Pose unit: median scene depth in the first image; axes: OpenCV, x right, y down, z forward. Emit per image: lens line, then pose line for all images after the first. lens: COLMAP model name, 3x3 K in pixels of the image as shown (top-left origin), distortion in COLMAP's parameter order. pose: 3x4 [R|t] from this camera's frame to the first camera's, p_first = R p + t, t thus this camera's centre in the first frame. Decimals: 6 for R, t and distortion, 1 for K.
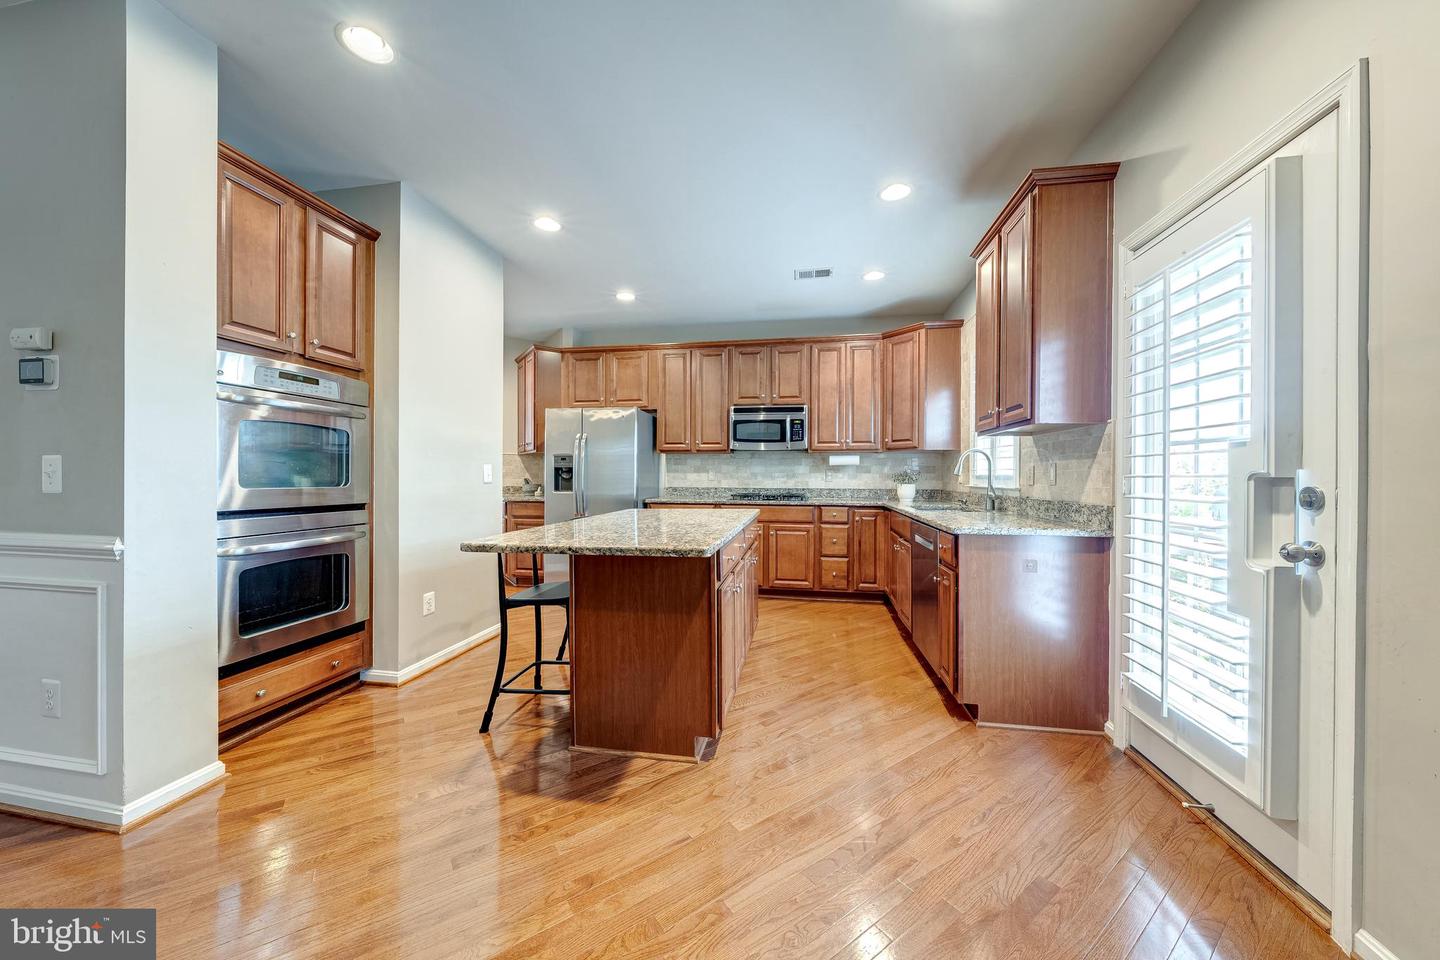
lens RADIAL K [[501.6, 0, 720.4], [0, 501.6, 475.0], [0, 0, 1]] dist [0.001113, 0.000336]
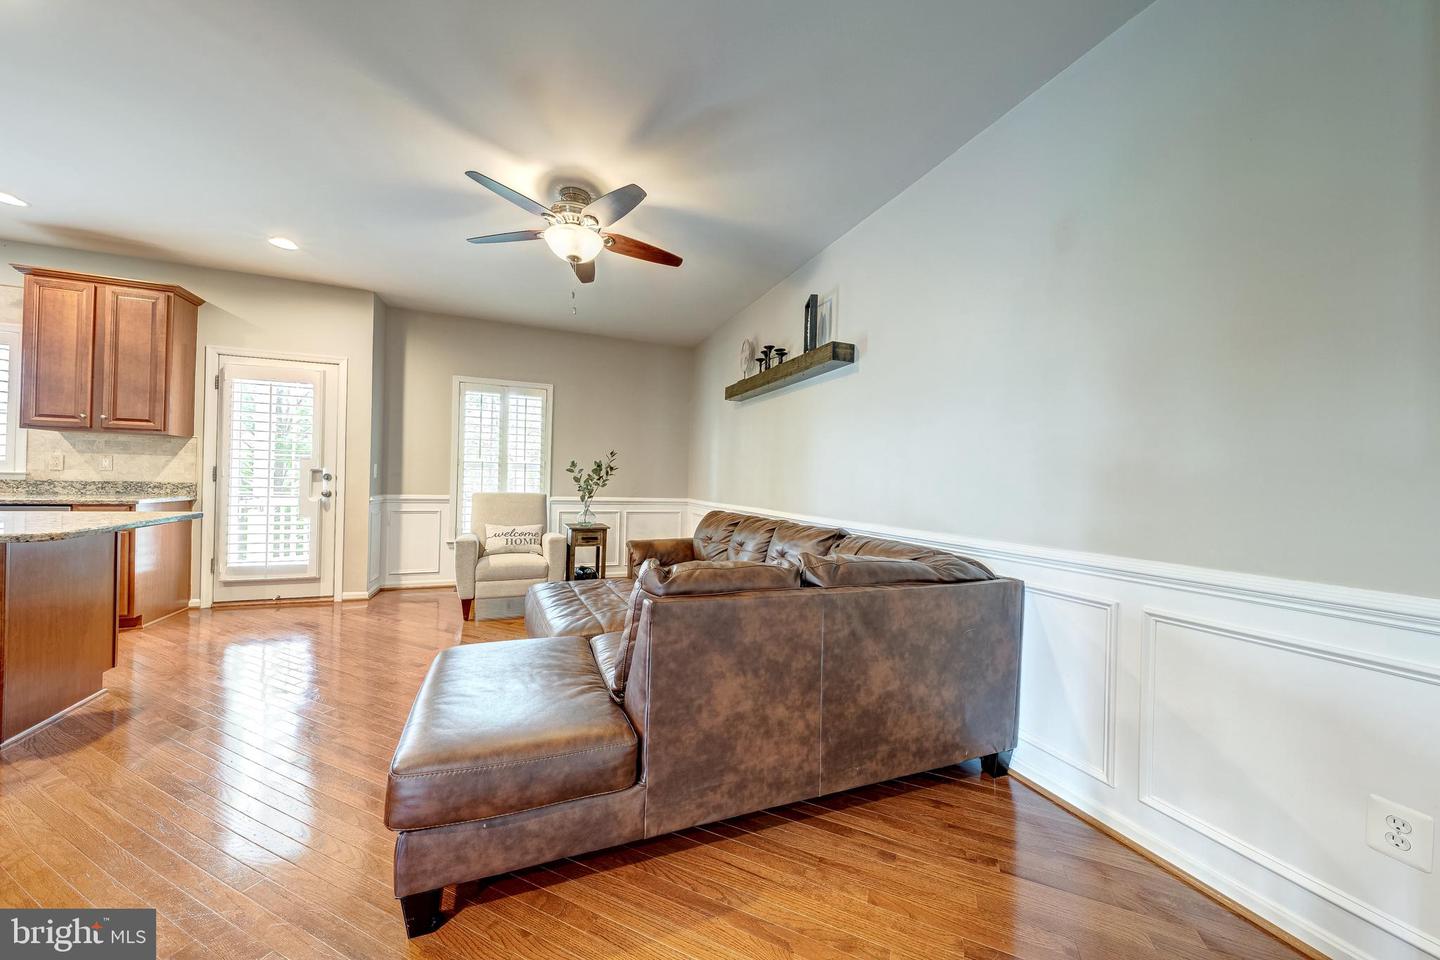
lens RADIAL K [[485.4, 0, 708.1], [0, 485.4, 478.4], [0, 0, 1]] dist [-0.000682, 0.000632]
pose [[-0.524073, -0.016647, 0.851511, -1.147298], [-0.030452, 0.999536, 0.000799, -0.008807], [-0.851129, -0.025511, -0.524337, 0.217373]]
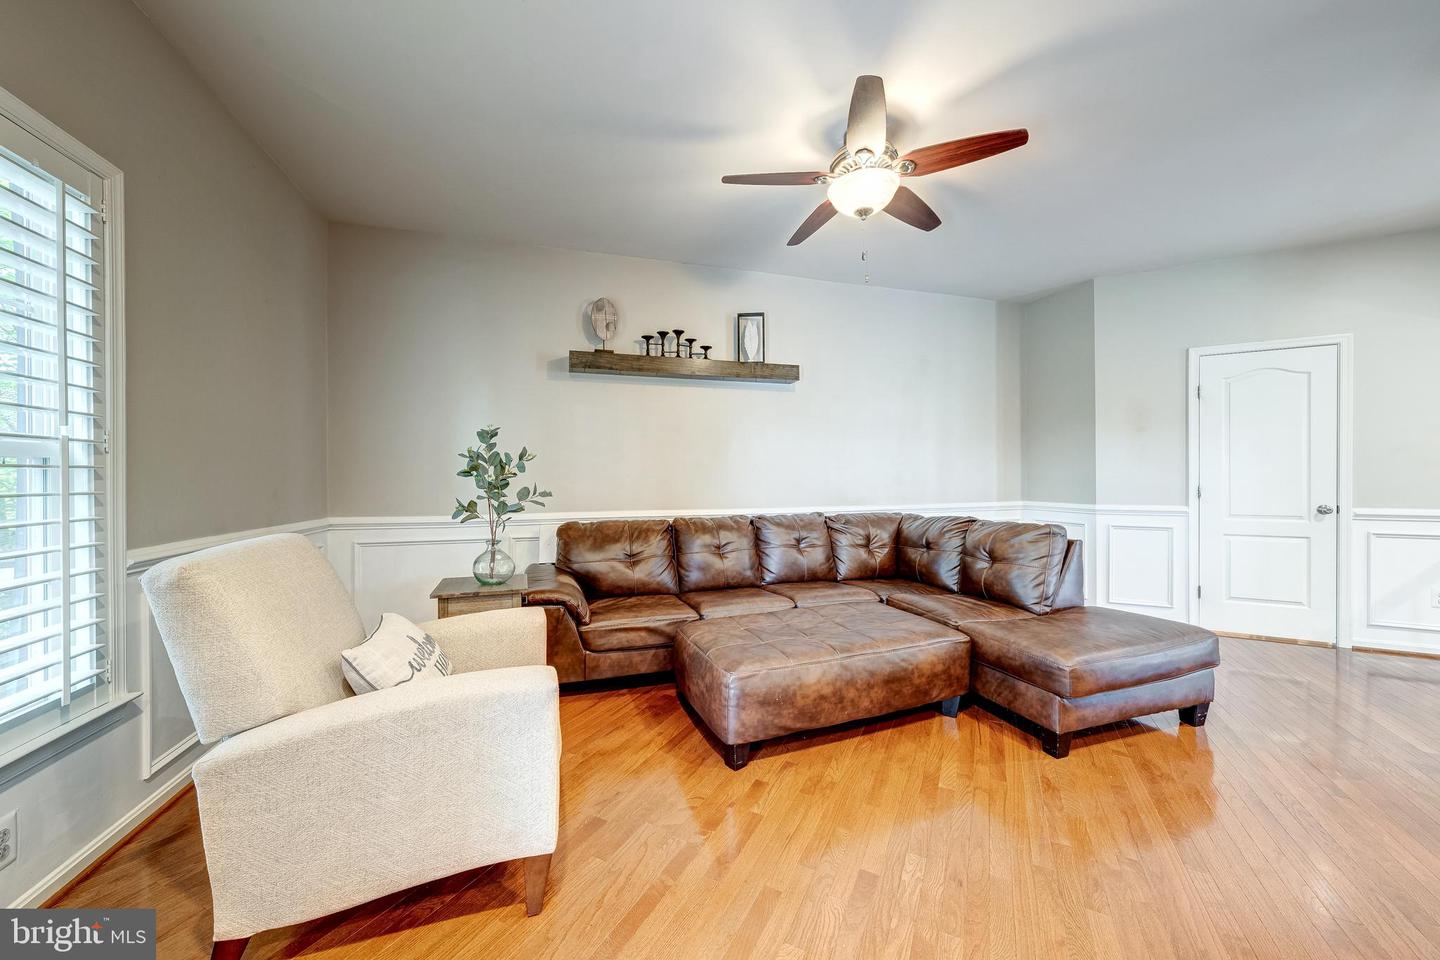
lens RADIAL K [[501.6, 0, 720.0], [0, 501.6, 483.4], [0, 0, 1]] dist [0.001113, 0.000336]
pose [[-0.883198, 0.006942, -0.468949, 0.199108], [0.003507, 0.999960, 0.008198, -0.002961], [0.468987, 0.005596, -0.883187, 0.508560]]
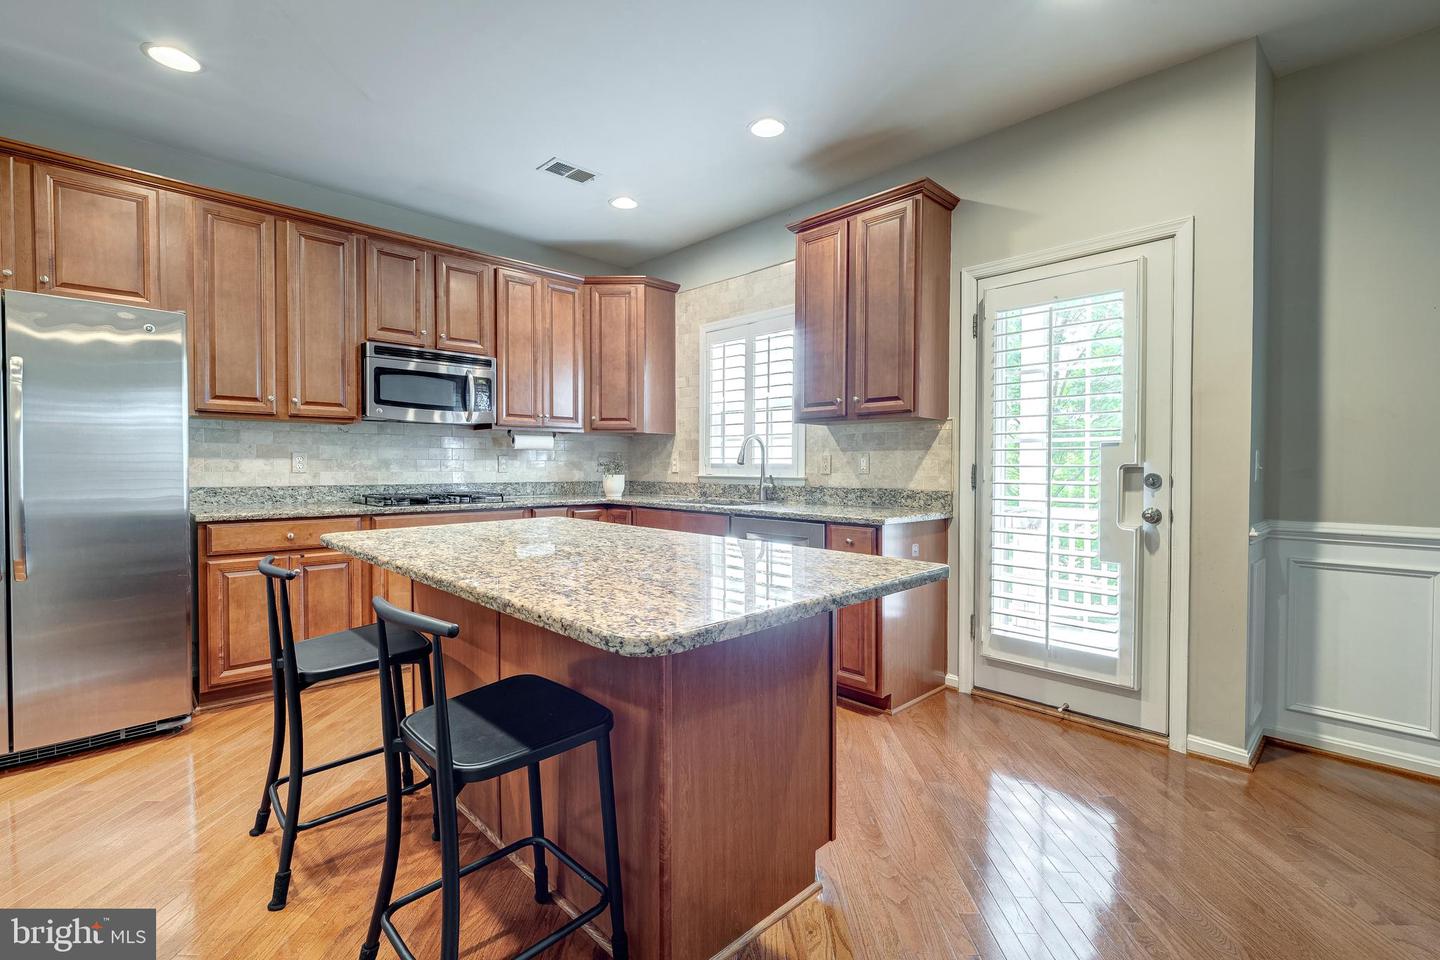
lens RADIAL K [[646.5, 0, 716.1], [0, 646.5, 478.5], [0, 0, 1]] dist [-0.000003, -0.000130]
pose [[0.587553, -0.018120, 0.808983, -0.504837], [-0.003160, 0.999690, 0.024687, -0.002243], [-0.809179, -0.017061, 0.587314, 0.368417]]
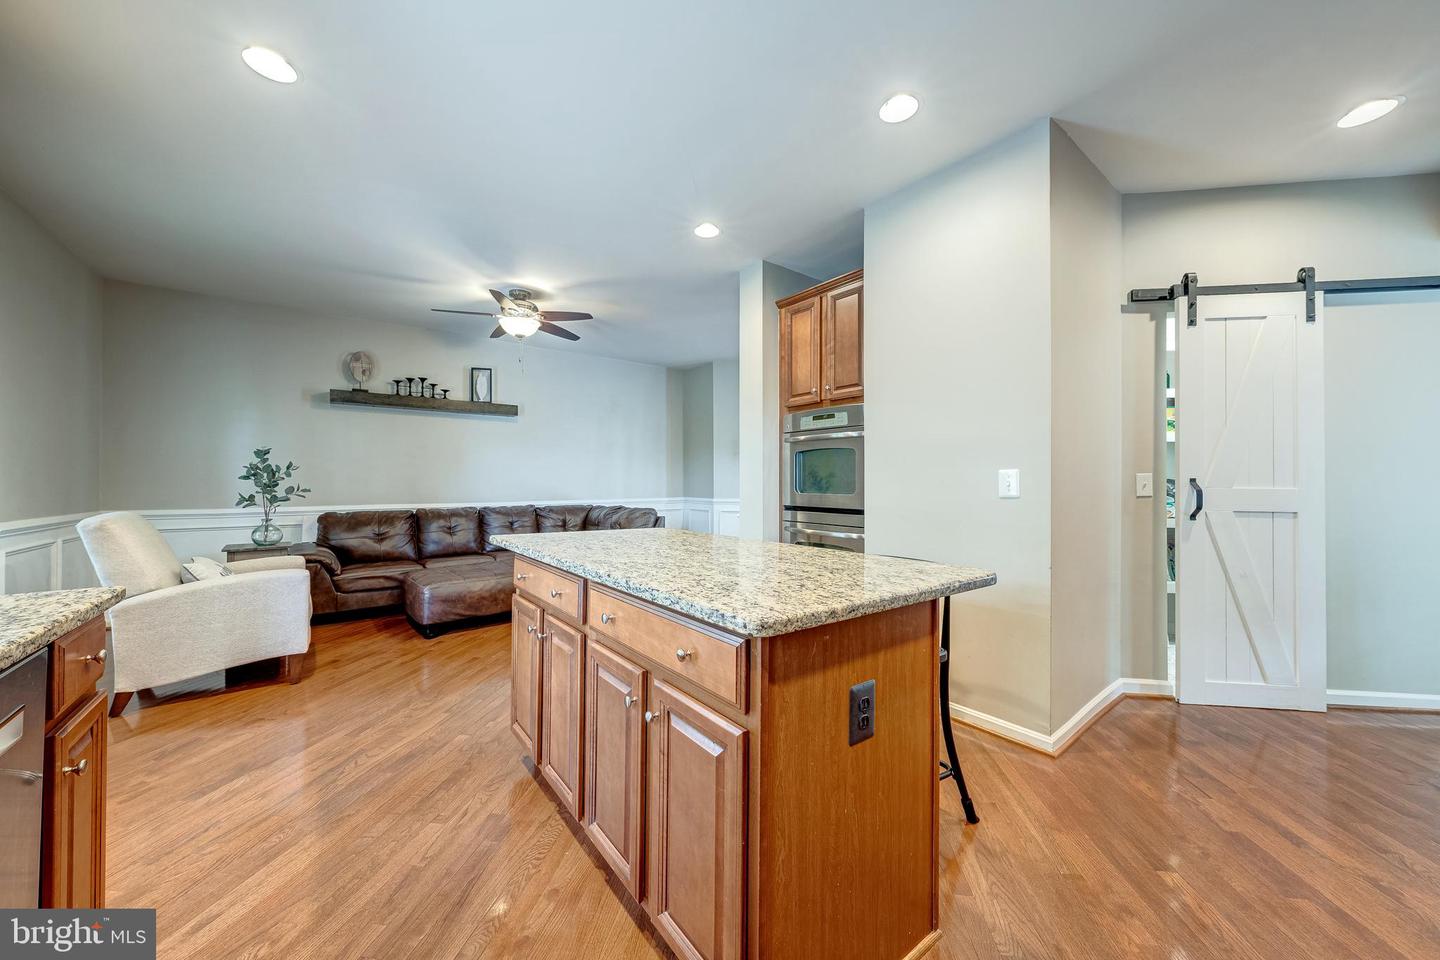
lens RADIAL K [[501.6, 0, 716.5], [0, 501.6, 481.6], [0, 0, 1]] dist [0.001113, 0.000336]
pose [[-0.676399, -0.003248, -0.736529, 0.294438], [-0.001826, 0.999995, -0.002732, -0.002413], [0.736534, -0.000503, -0.676401, 1.224442]]
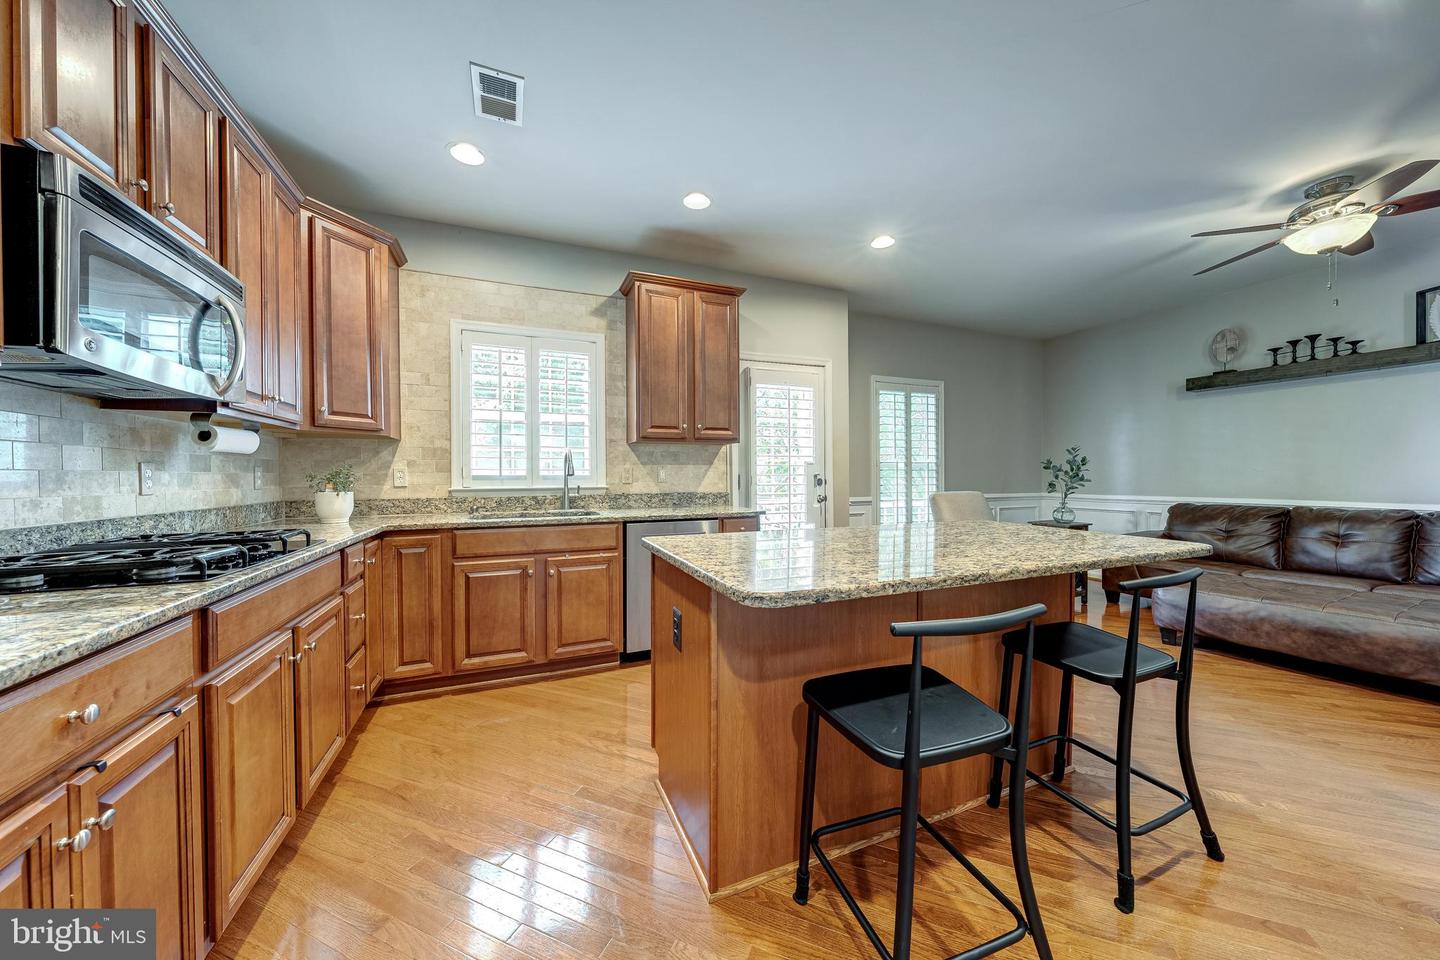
lens RADIAL K [[485.4, 0, 718.4], [0, 485.4, 479.7], [0, 0, 1]] dist [-0.000682, 0.000632]
pose [[-0.539750, -0.008802, 0.841779, -0.445123], [0.001642, 0.999932, 0.011508, -0.001704], [-0.841823, 0.007594, -0.539699, 1.298379]]
